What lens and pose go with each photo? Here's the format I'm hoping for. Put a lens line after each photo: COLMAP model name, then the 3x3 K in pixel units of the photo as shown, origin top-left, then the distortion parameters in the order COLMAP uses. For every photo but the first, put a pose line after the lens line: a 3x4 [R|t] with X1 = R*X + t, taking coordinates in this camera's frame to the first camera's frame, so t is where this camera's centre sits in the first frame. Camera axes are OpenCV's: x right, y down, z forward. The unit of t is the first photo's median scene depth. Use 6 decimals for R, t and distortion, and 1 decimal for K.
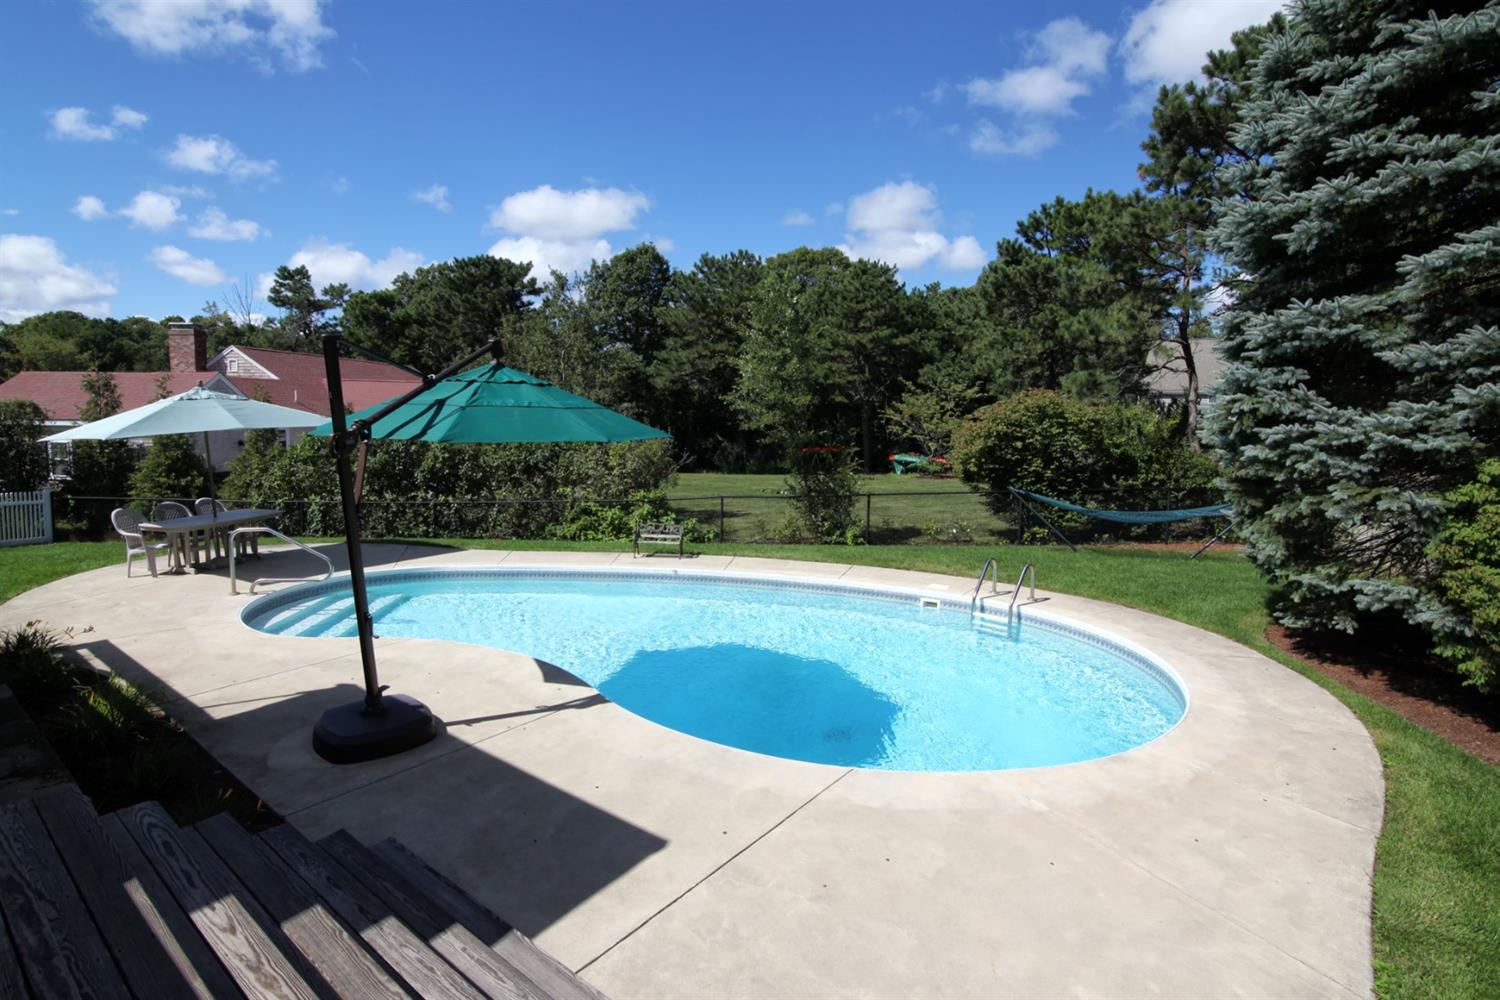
lens RADIAL K [[725.4, 0, 766.0], [0, 725.4, 463.0], [0, 0, 1]] dist [-0.017947, 0.000983]
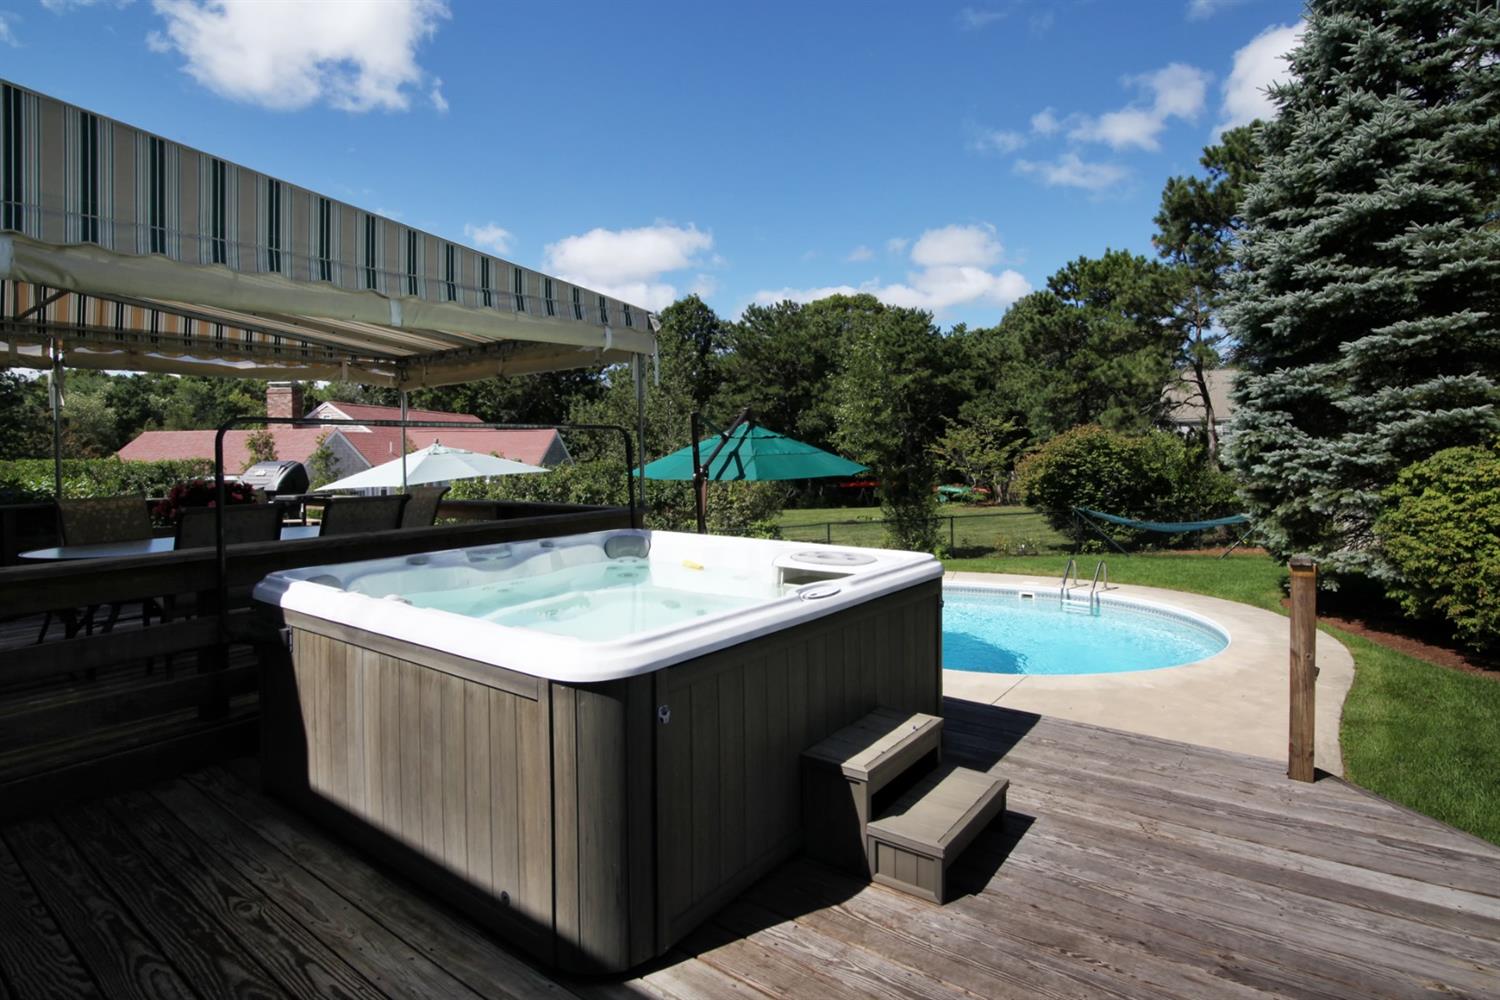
lens RADIAL K [[736.6, 0, 807.8], [0, 736.6, 441.8], [0, 0, 1]] dist [-0.018474, 0.000016]
pose [[0.998987, -0.028589, 0.034757, -0.135308], [0.031267, 0.996376, -0.079097, 0.008328], [-0.032370, 0.080104, 0.996261, -0.211478]]
